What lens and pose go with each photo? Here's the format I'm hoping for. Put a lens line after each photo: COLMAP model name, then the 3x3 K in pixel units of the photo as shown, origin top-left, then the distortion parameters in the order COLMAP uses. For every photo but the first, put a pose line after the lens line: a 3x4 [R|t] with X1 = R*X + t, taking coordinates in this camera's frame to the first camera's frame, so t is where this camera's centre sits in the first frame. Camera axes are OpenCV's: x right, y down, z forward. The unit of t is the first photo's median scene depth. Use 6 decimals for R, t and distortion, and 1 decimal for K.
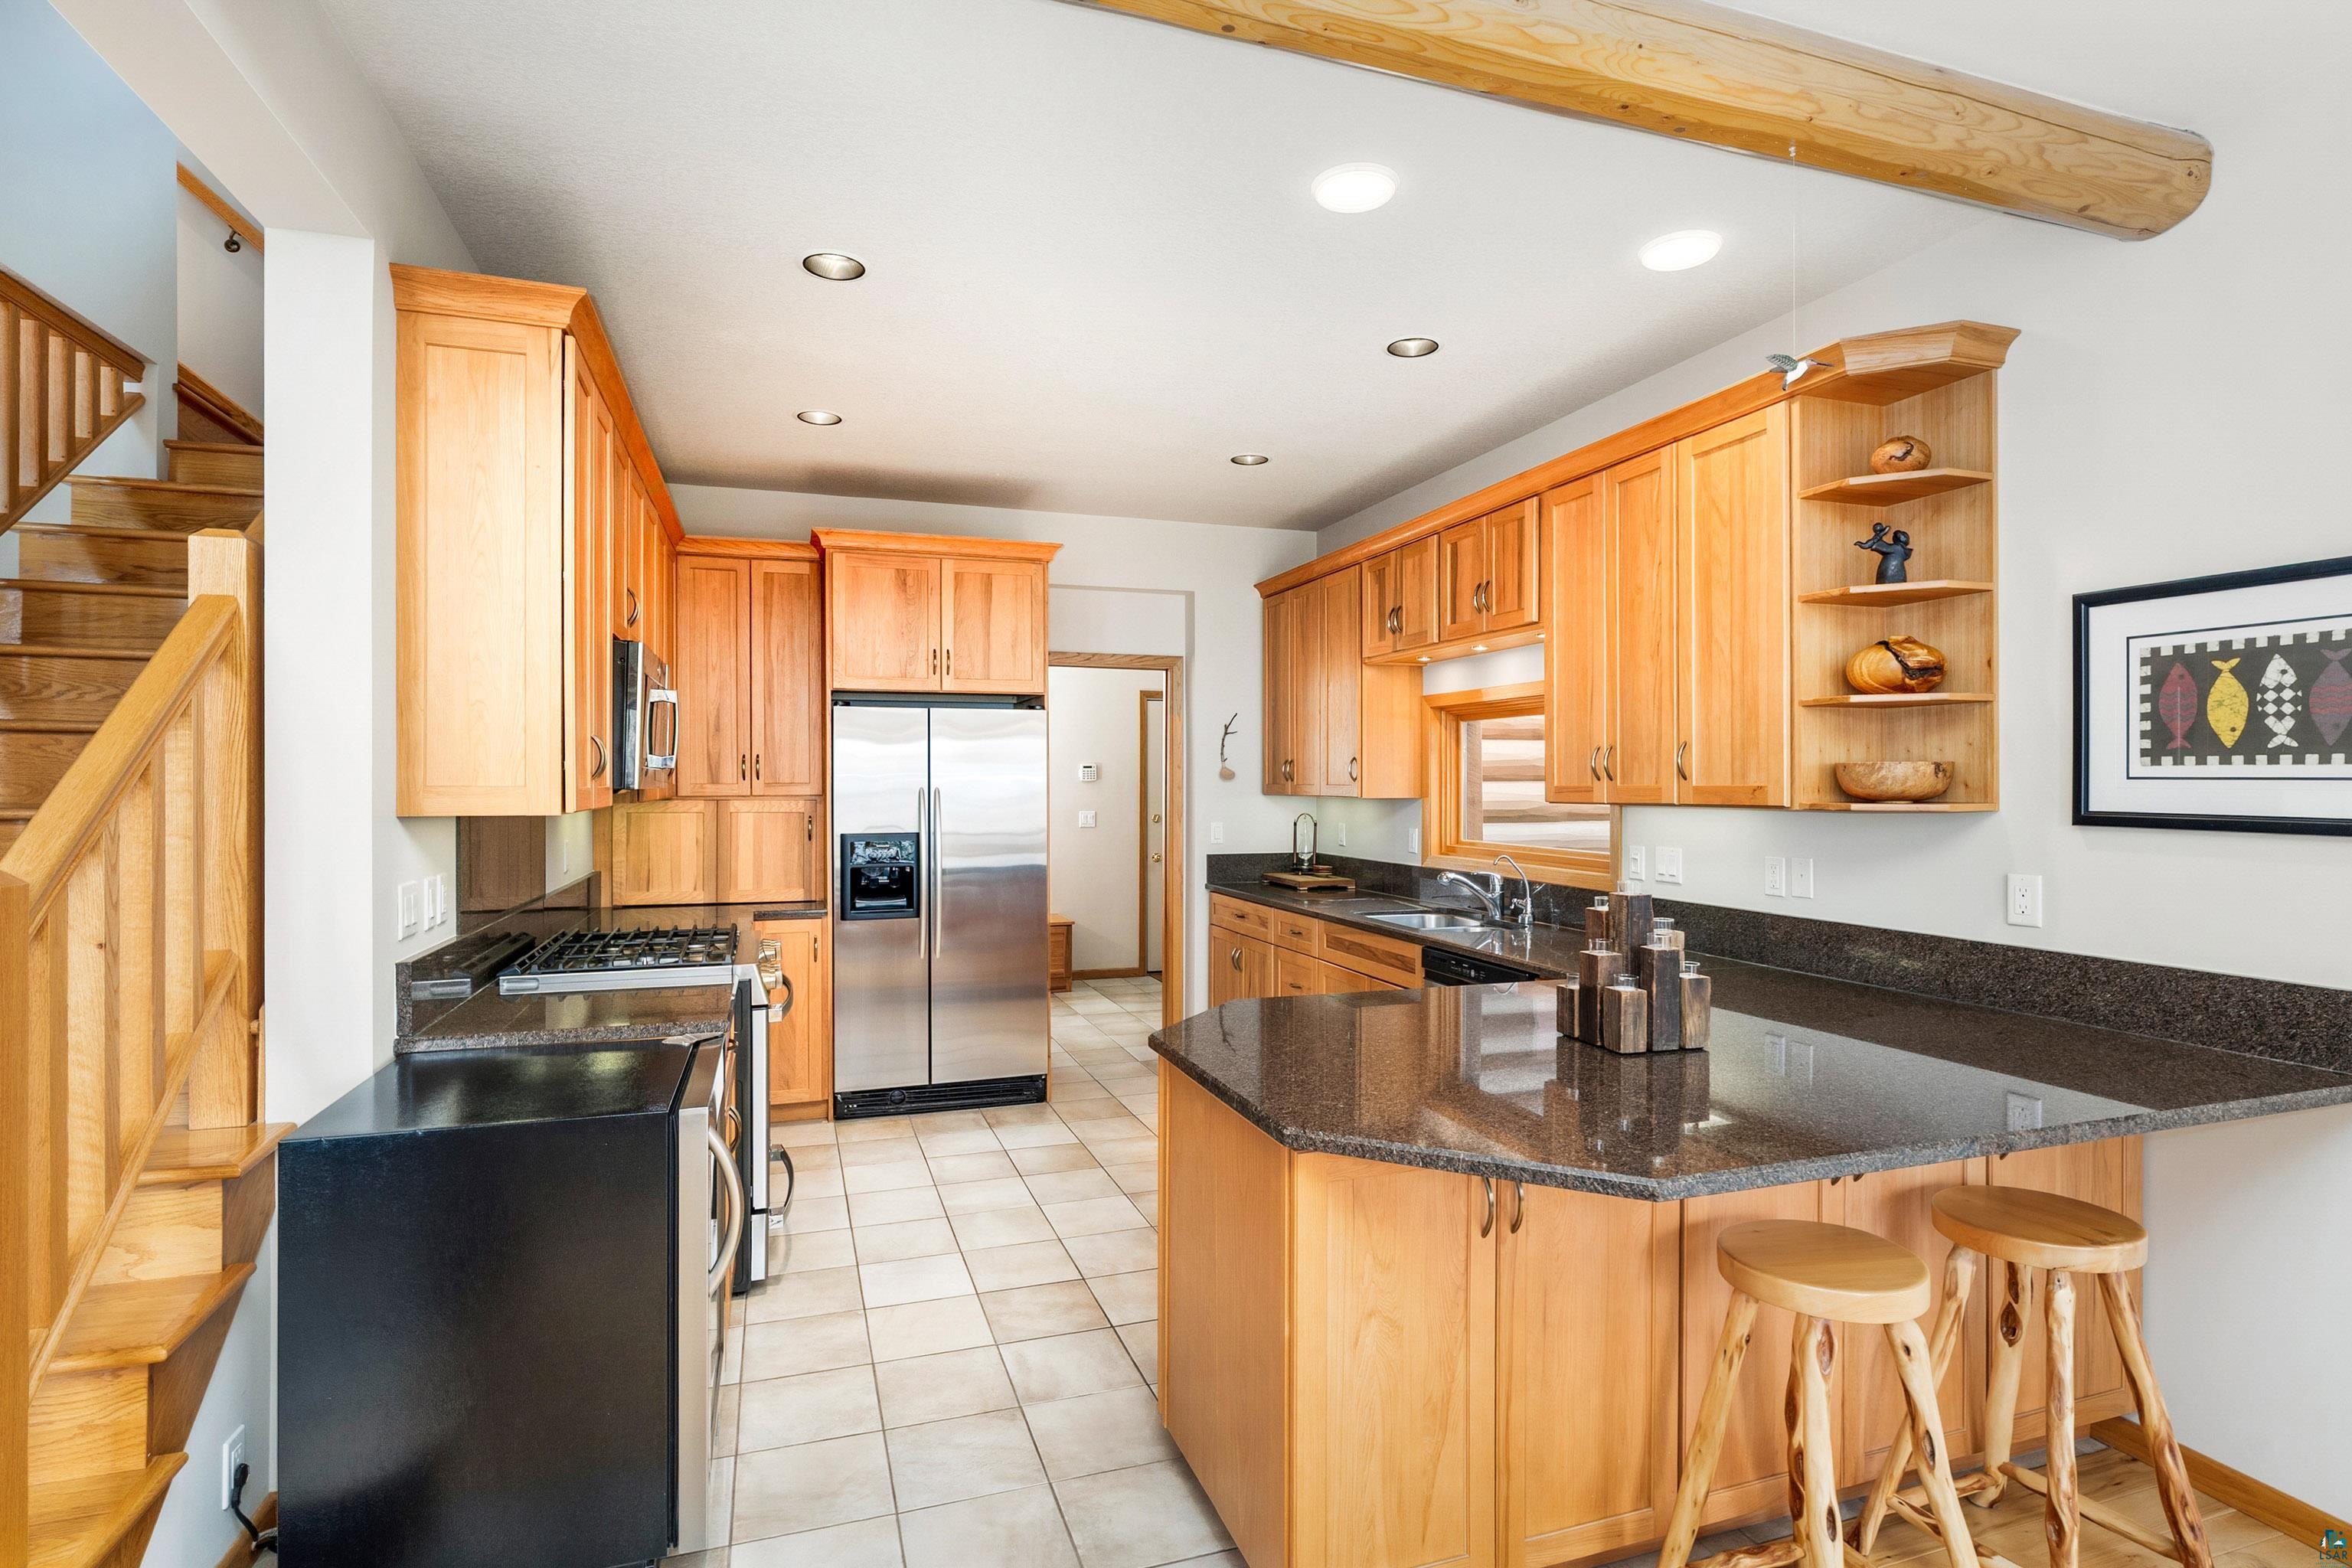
lens RADIAL K [[1157.5, 0, 1172.9], [0, 1157.5, 775.9], [0, 0, 1]] dist [0.000007, -0.000323]
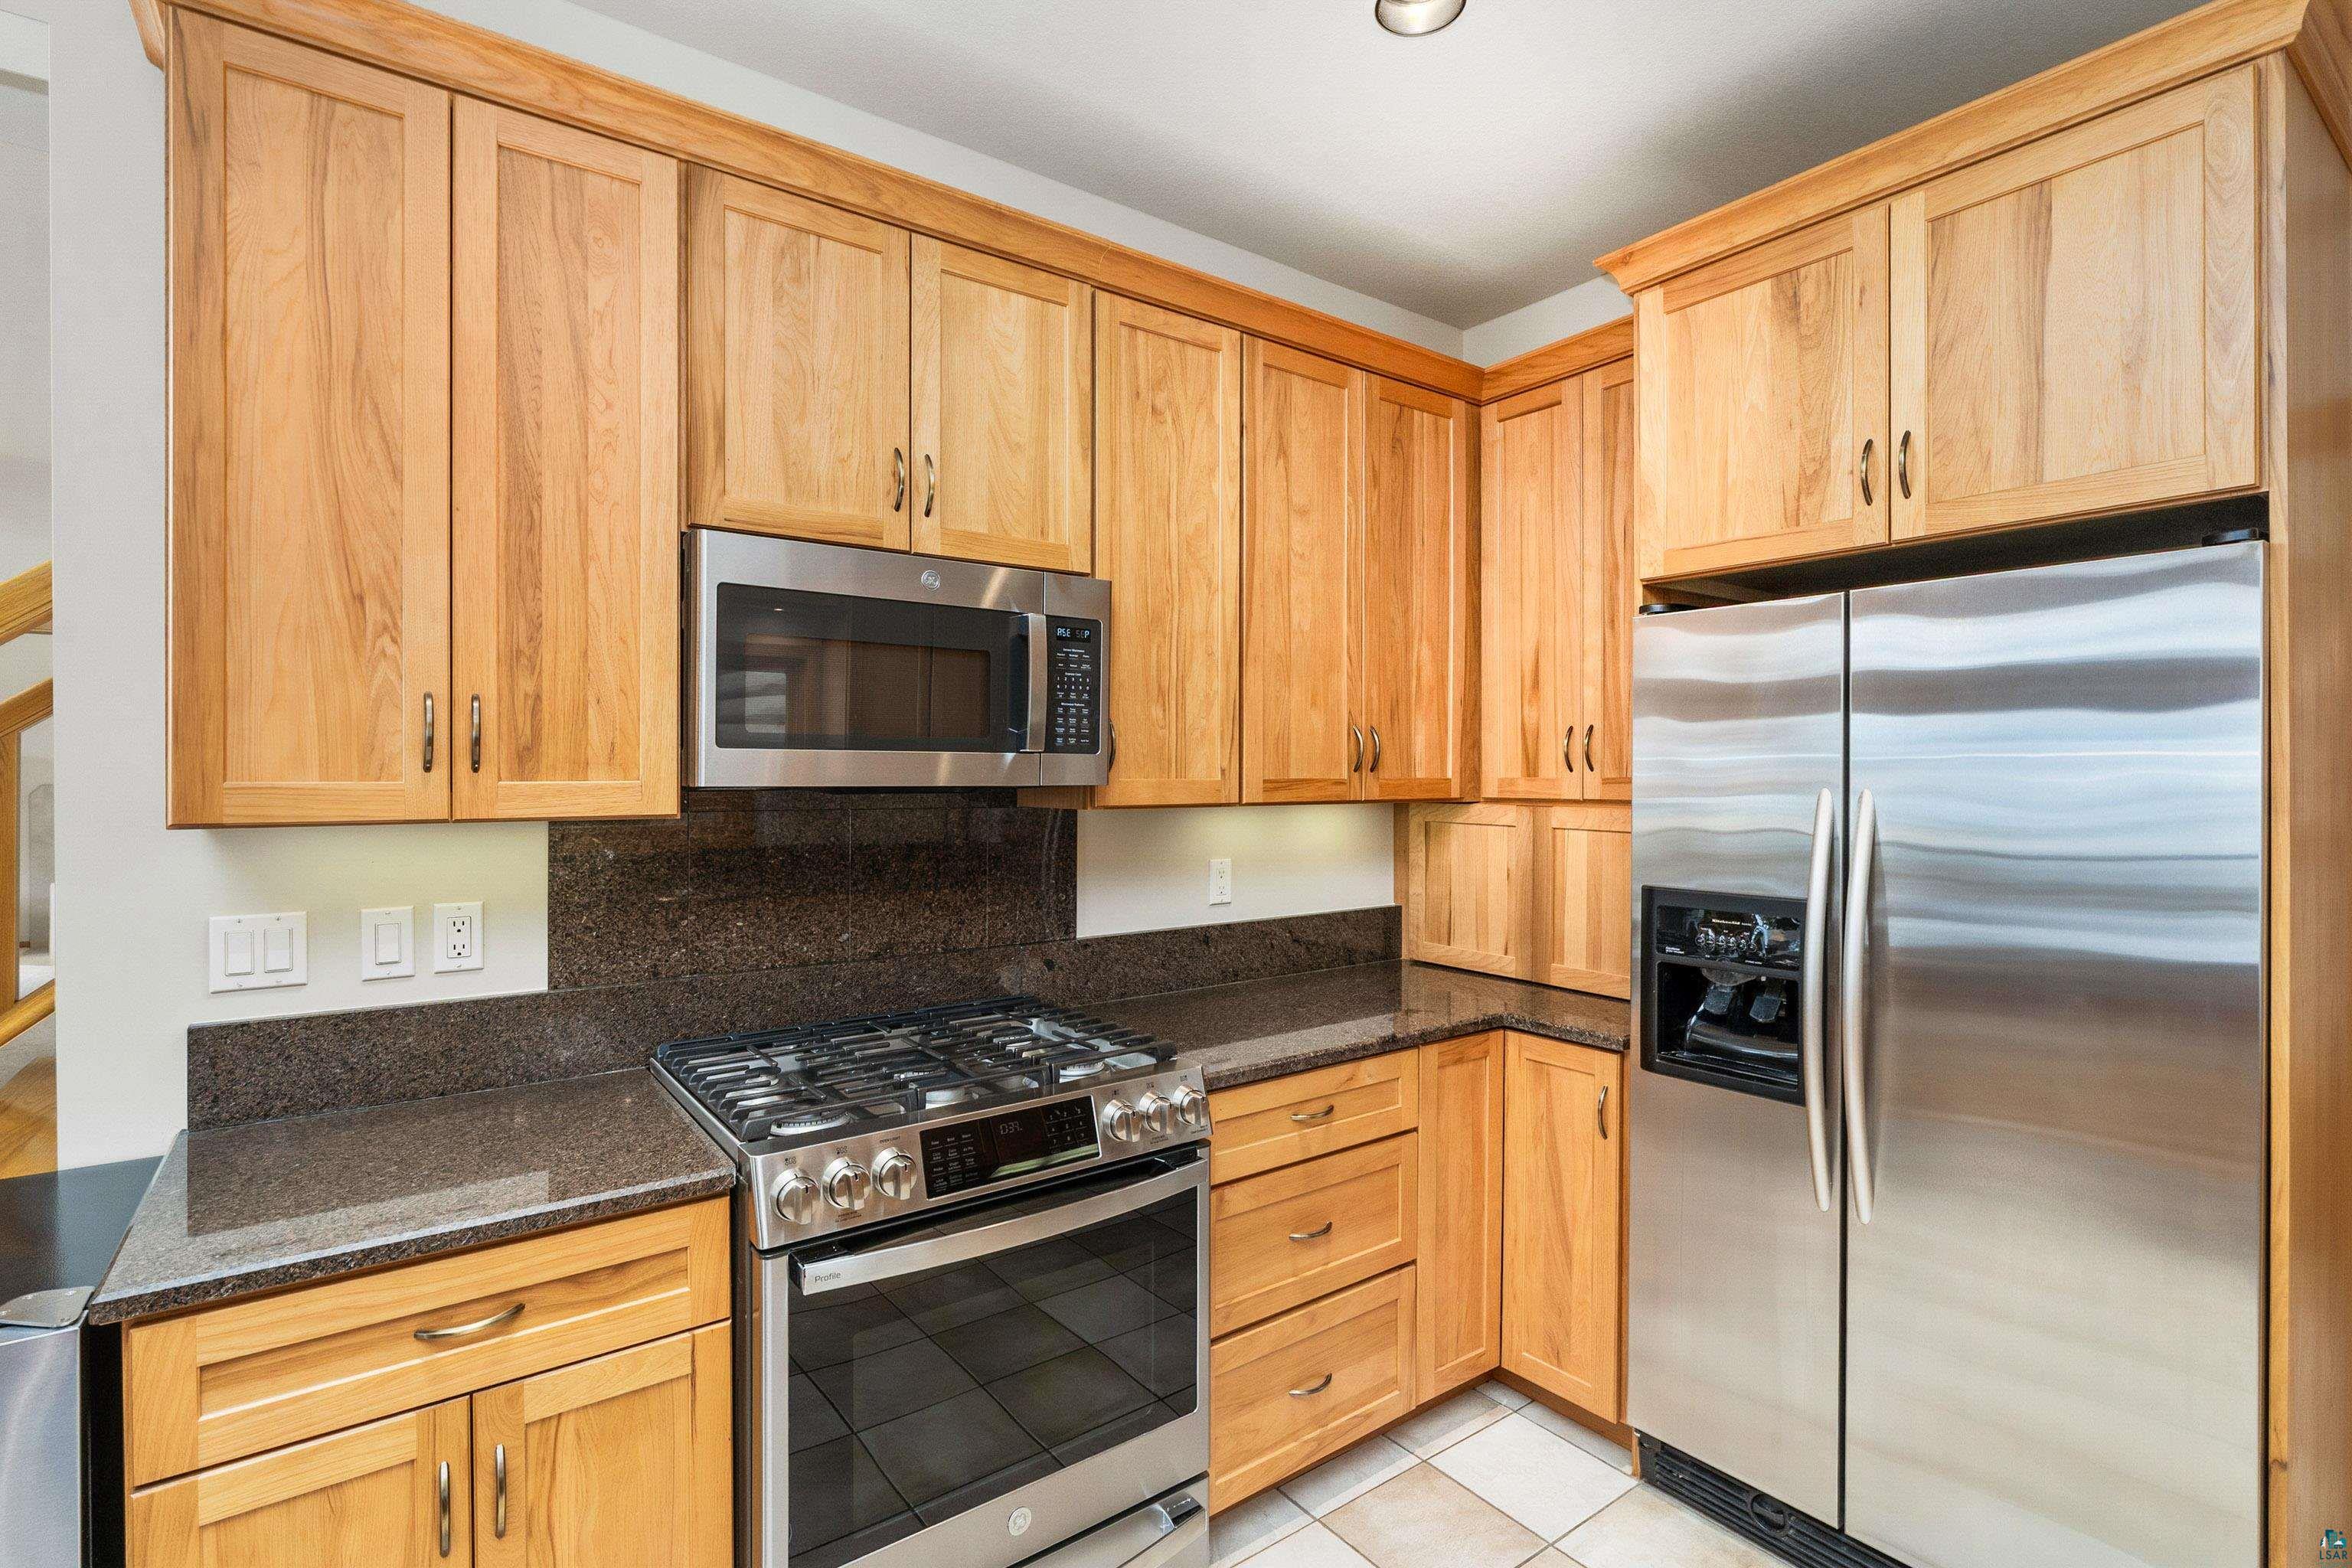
lens RADIAL K [[1100.0, 0, 1173.0], [0, 1100.0, 771.2], [0, 0, 1]] dist [-0.000323, 0.000079]
pose [[0.306362, -0.000268, -0.951915, 0.077756], [-0.000004, 1.000000, -0.000283, 0.003400], [0.951915, 0.000091, 0.306362, 0.661891]]
